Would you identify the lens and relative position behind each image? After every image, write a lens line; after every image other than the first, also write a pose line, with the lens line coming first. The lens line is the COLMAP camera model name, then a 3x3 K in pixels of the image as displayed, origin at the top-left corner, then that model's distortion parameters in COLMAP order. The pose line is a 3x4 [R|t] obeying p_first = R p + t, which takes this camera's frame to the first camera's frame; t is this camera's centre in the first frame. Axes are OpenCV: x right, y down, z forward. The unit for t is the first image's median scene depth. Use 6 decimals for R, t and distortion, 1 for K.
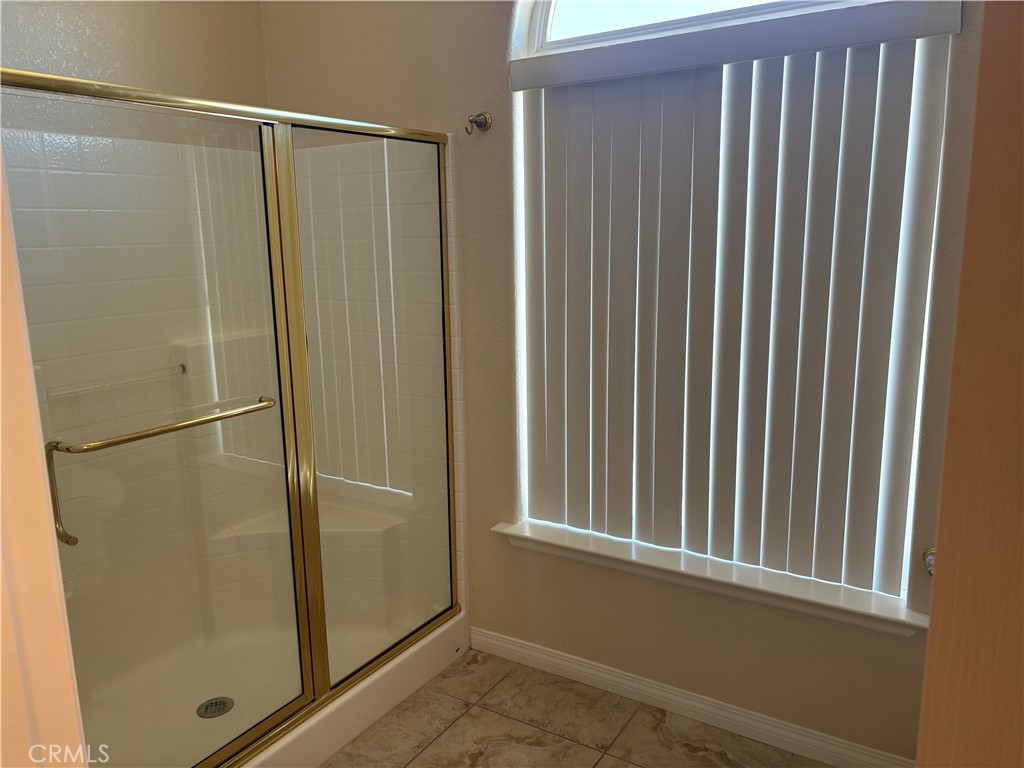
lens RADIAL K [[777.0, 0, 509.4], [0, 777.0, 378.3], [0, 0, 1]] dist [0.090200, -0.104117]
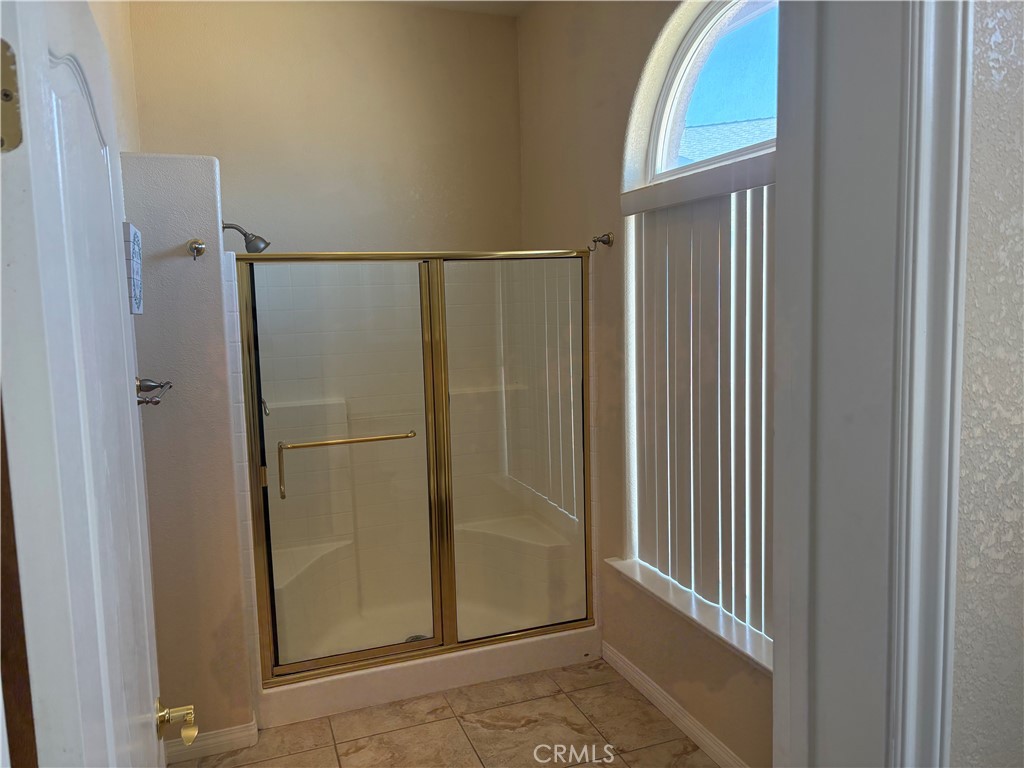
lens RADIAL K [[777.0, 0, 509.4], [0, 777.0, 378.3], [0, 0, 1]] dist [0.090200, -0.104117]
pose [[0.790896, 0.057325, -0.609260, 0.629310], [-0.091585, 0.995478, -0.025224, -0.051344], [0.605058, 0.075749, 0.792570, -0.100252]]
